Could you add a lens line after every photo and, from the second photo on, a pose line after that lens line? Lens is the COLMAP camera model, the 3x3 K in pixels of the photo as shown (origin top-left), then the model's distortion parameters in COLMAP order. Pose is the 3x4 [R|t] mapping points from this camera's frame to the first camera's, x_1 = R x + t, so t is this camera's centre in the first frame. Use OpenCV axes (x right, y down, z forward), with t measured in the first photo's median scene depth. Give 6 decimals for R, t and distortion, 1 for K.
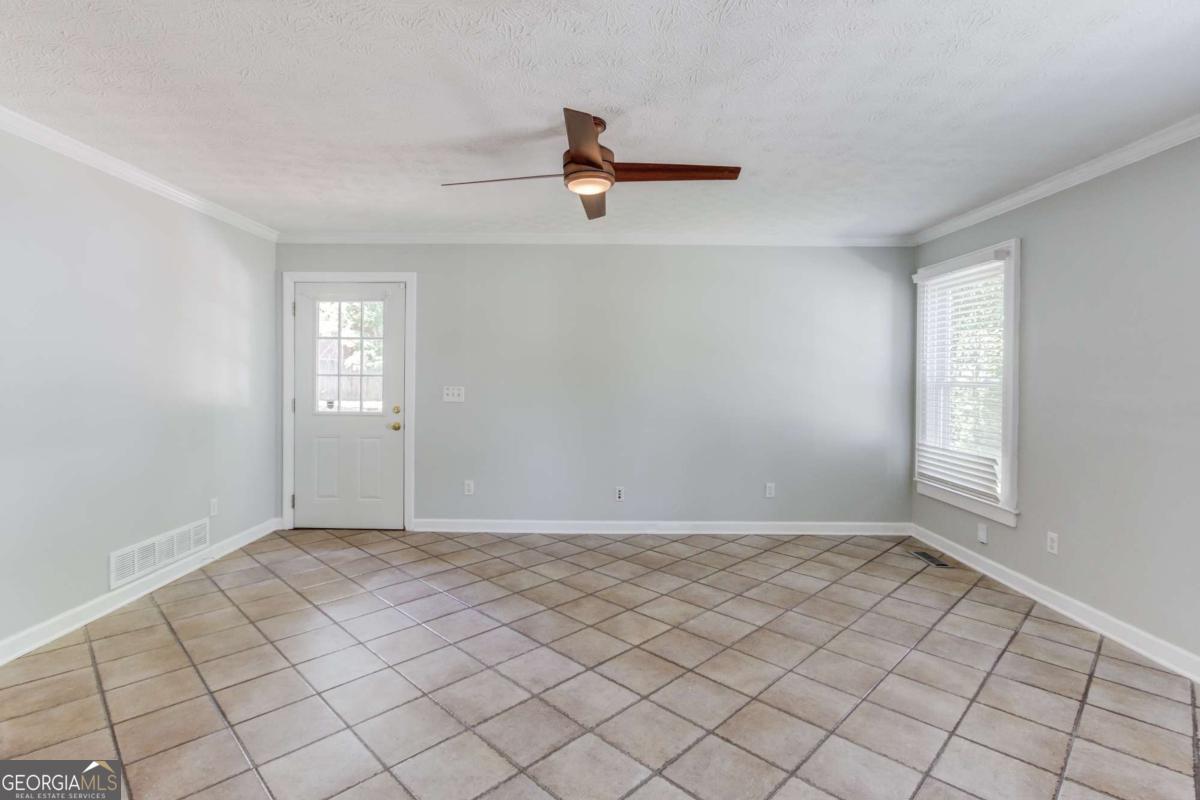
lens RADIAL K [[582.2, 0, 595.7], [0, 582.2, 392.4], [0, 0, 1]] dist [0.001285, 0.001765]
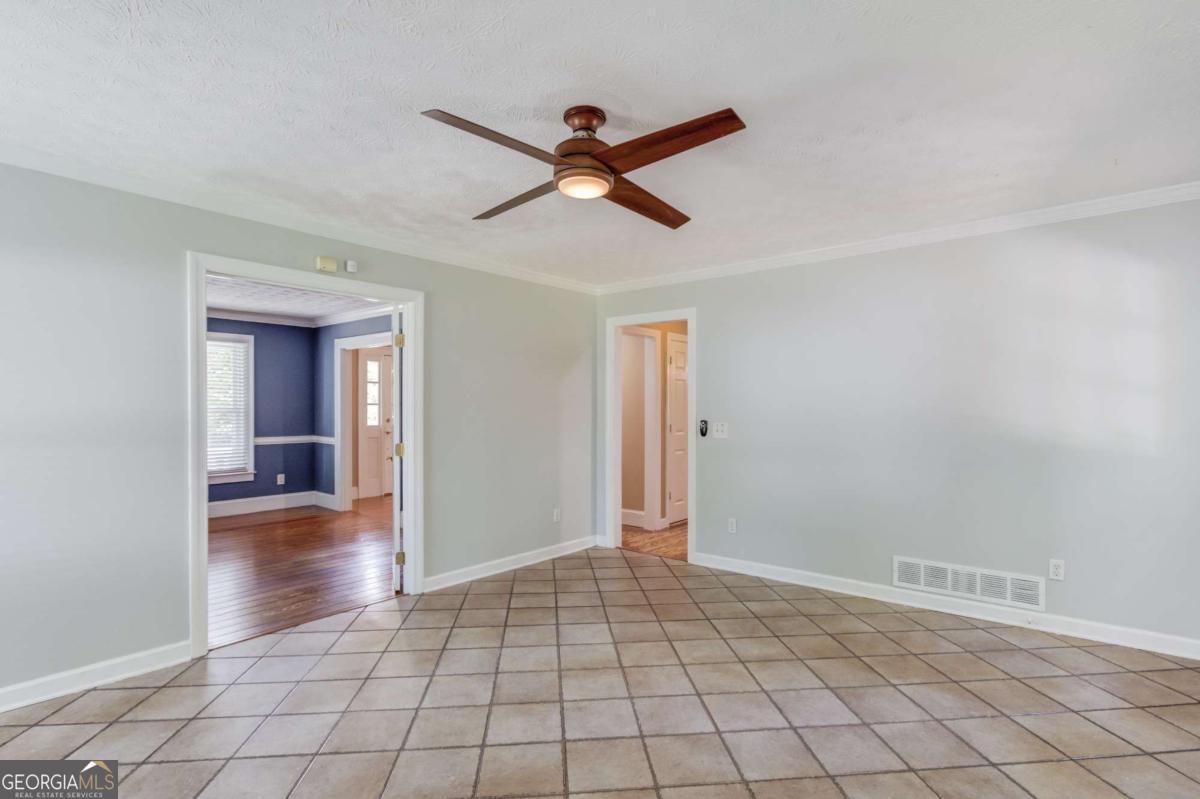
lens RADIAL K [[582.2, 0, 597.3], [0, 582.2, 404.2], [0, 0, 1]] dist [0.001285, 0.001765]
pose [[-0.646523, -0.009741, -0.762832, 0.539843], [-0.020815, 0.999771, 0.004874, -0.041431], [0.762610, 0.019030, -0.646578, 1.345243]]
